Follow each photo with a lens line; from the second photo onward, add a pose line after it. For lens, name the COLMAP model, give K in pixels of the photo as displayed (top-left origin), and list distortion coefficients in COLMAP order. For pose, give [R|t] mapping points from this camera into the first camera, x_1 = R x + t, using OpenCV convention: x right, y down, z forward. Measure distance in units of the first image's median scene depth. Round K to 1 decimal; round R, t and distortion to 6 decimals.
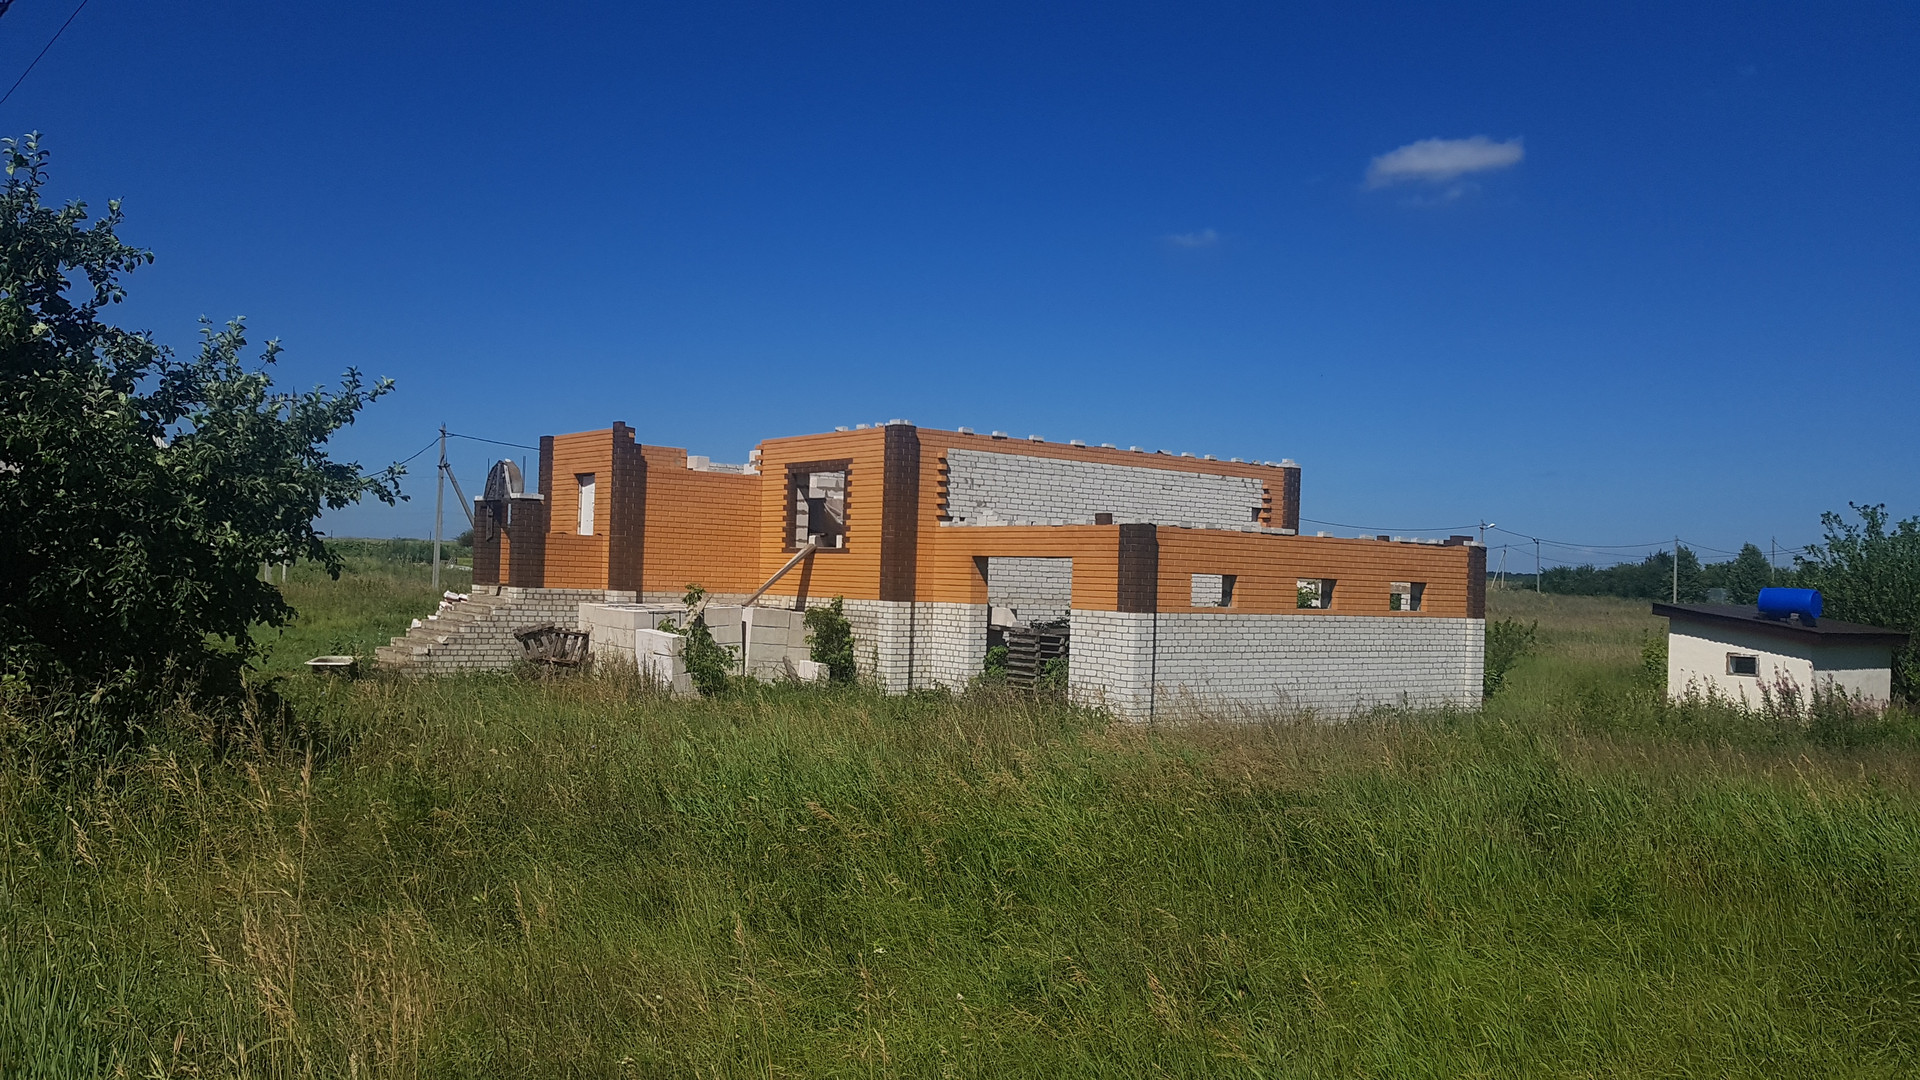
lens RADIAL K [[1499.9, 0, 939.6], [0, 1499.9, 553.6], [0, 0, 1]] dist [-0.008936, 0.009284]
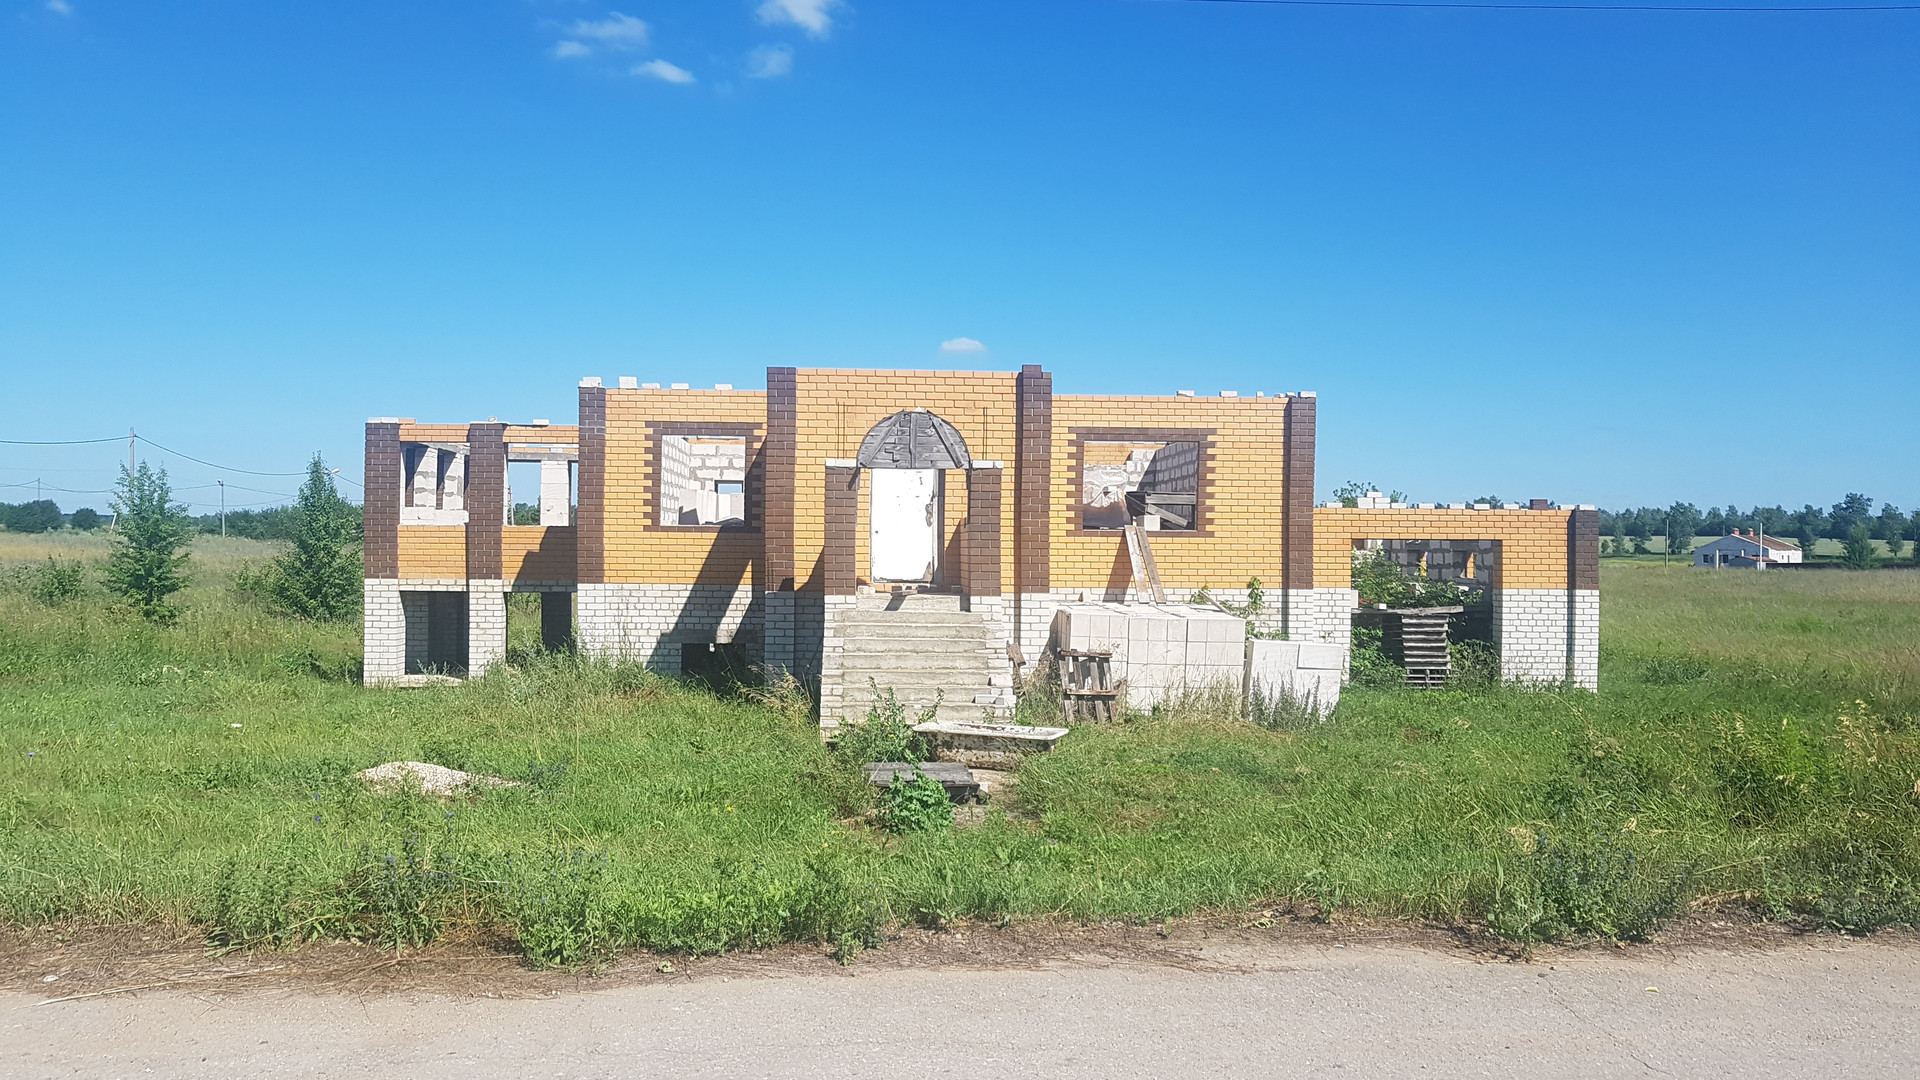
lens RADIAL K [[1499.9, 0, 918.6], [0, 1499.9, 559.5], [0, 0, 1]] dist [-0.008936, 0.009284]
pose [[0.575578, -0.036583, 0.816928, -0.857642], [-0.001548, 0.998948, 0.045825, -0.026447], [-0.817745, -0.027640, 0.574916, 0.620664]]
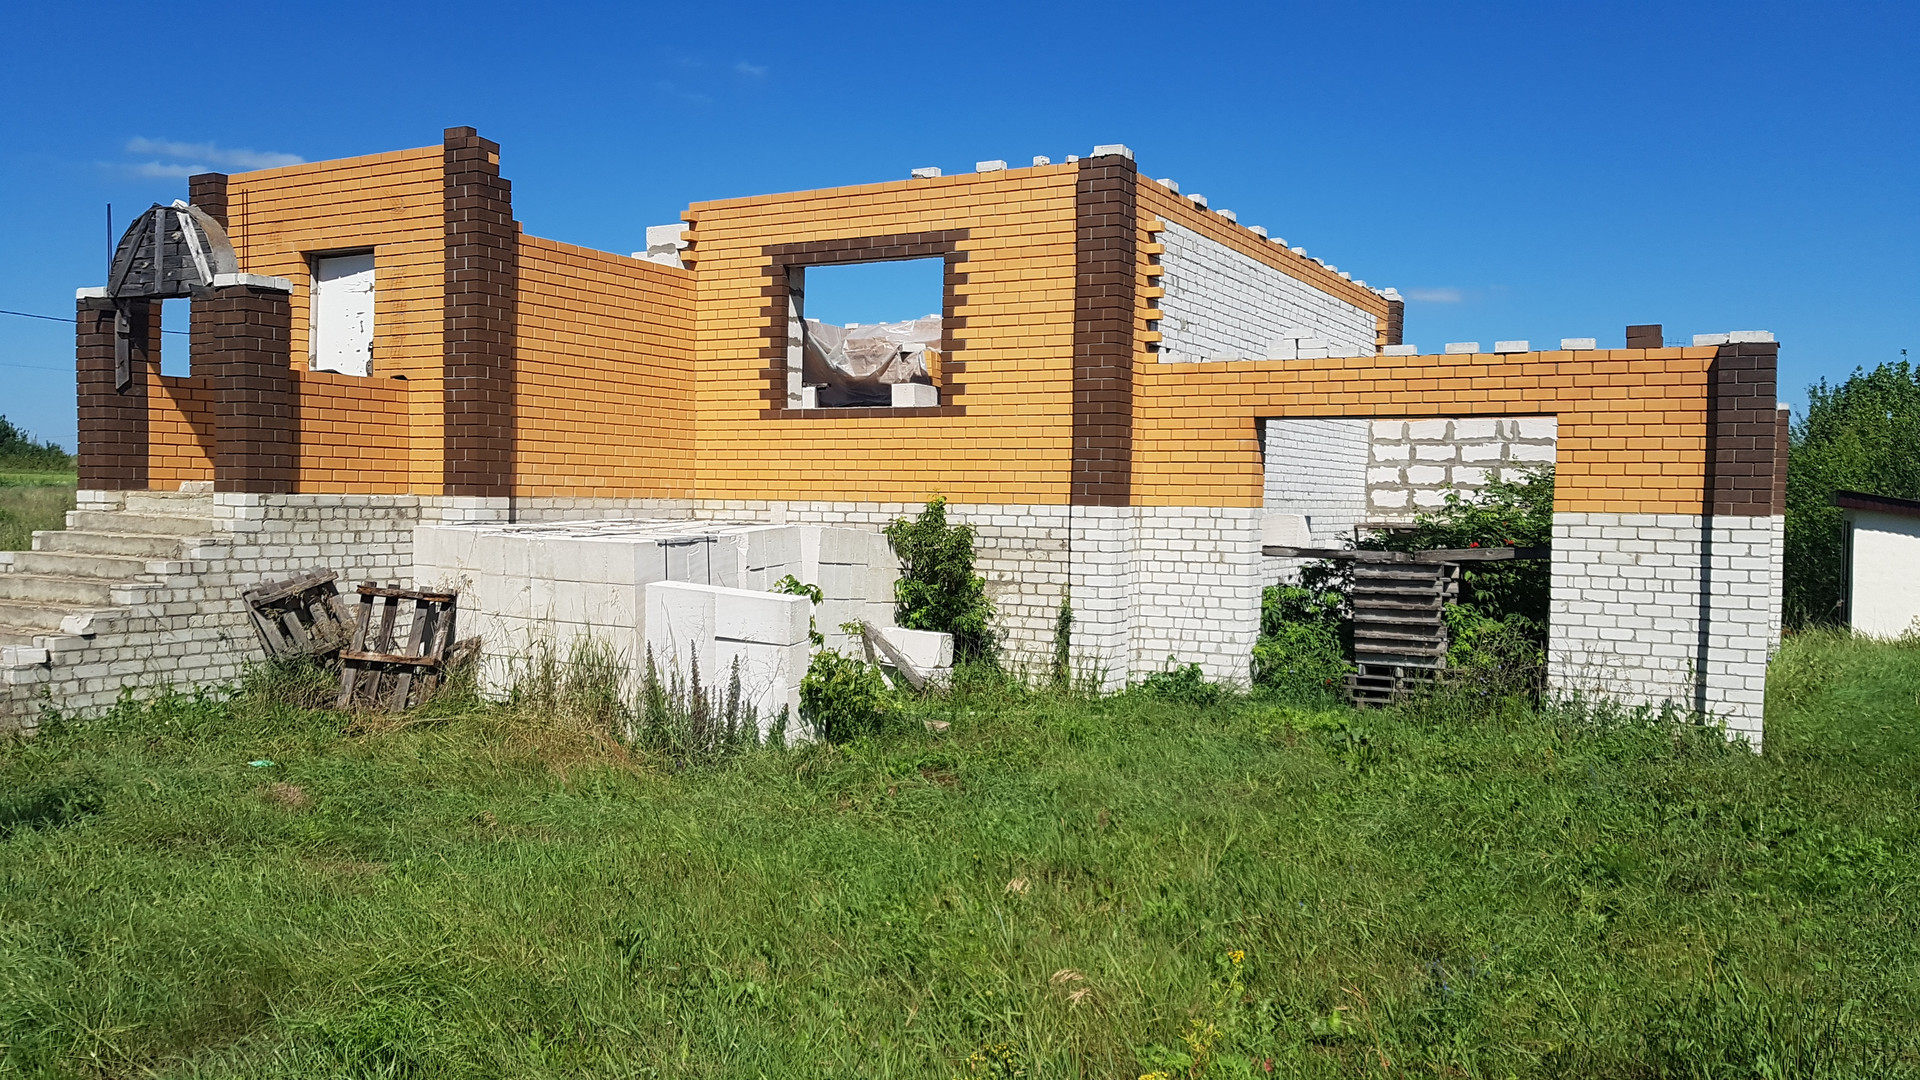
lens RADIAL K [[1499.9, 0, 950.8], [0, 1499.9, 551.1], [0, 0, 1]] dist [-0.008936, 0.009284]
pose [[0.918301, -0.032346, 0.394560, -0.262205], [0.008351, 0.998017, 0.062382, 0.013782], [-0.395796, -0.053990, 0.916750, 0.515251]]
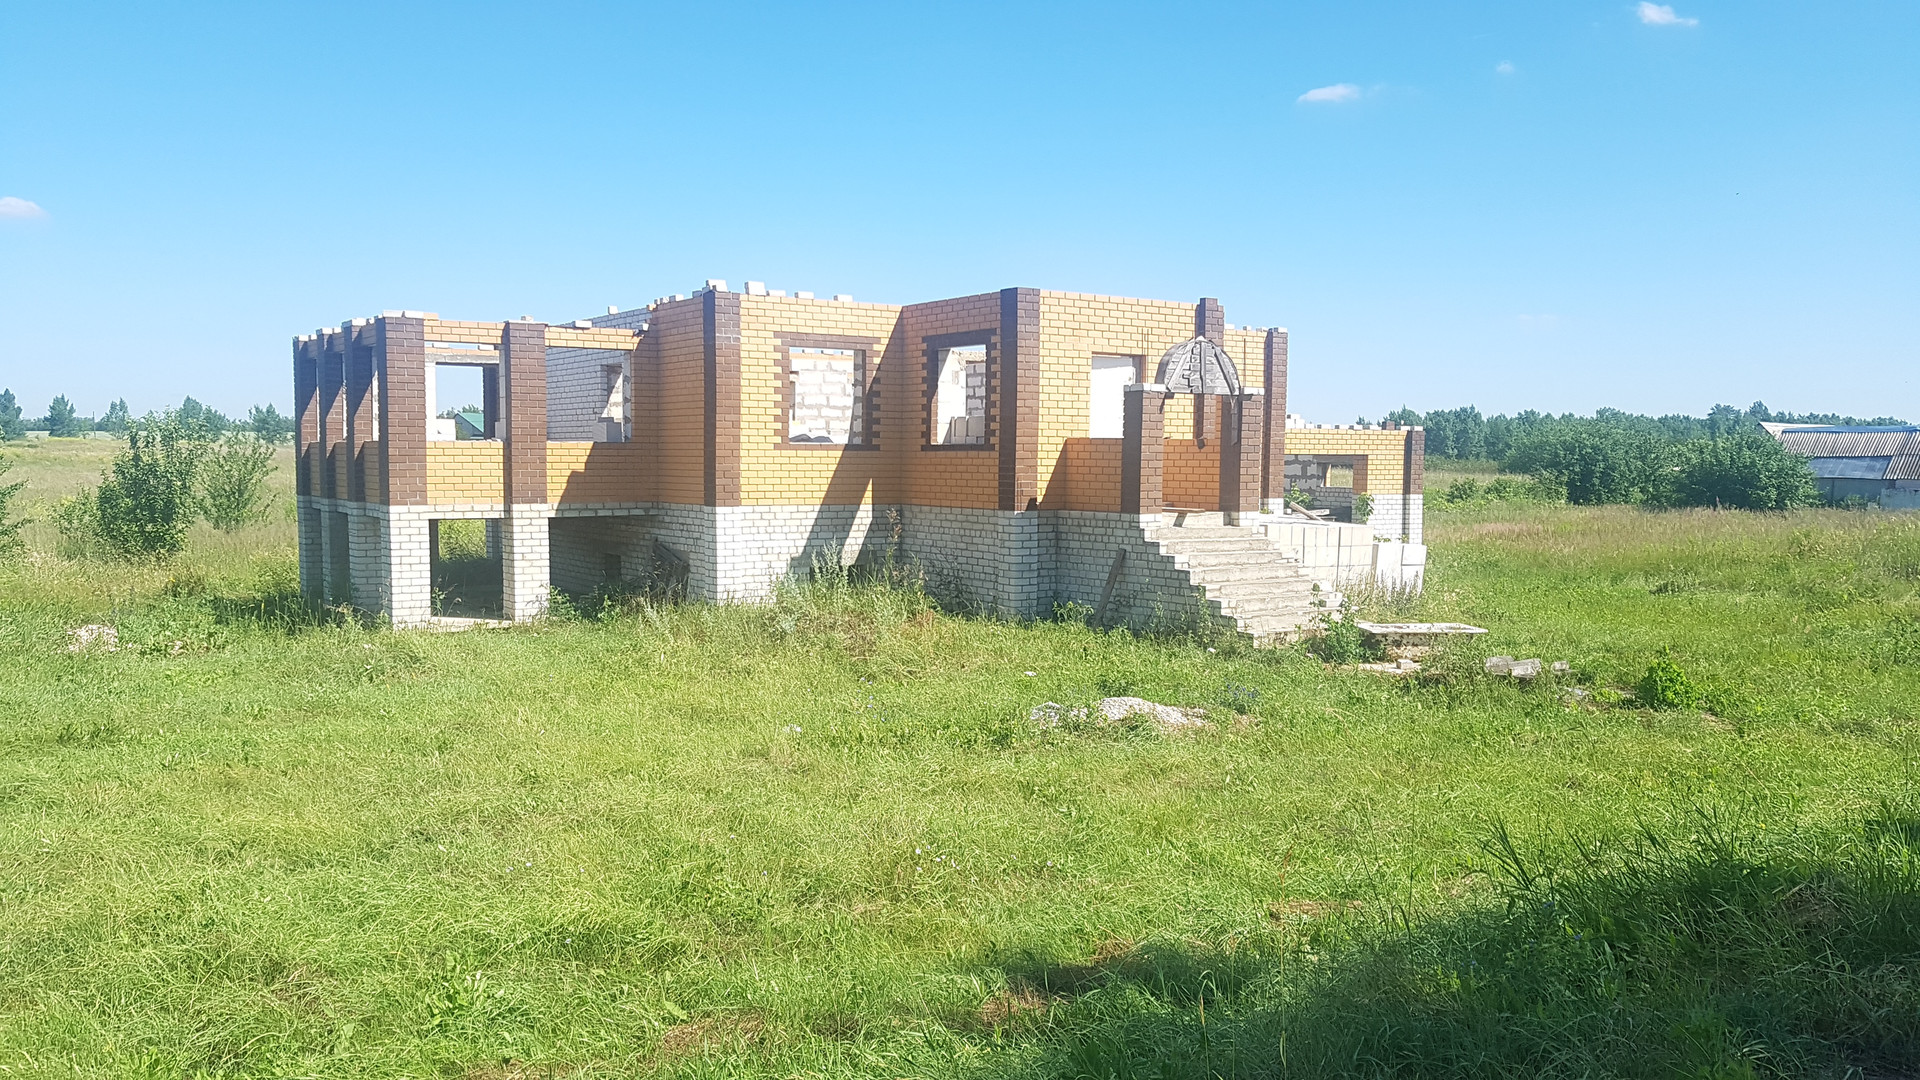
lens RADIAL K [[1499.9, 0, 927.5], [0, 1499.9, 579.0], [0, 0, 1]] dist [-0.008936, 0.009284]
pose [[0.069173, -0.117219, 0.990694, -1.044581], [-0.019584, 0.992722, 0.118827, -0.031297], [-0.997412, -0.027622, 0.066374, 1.097768]]
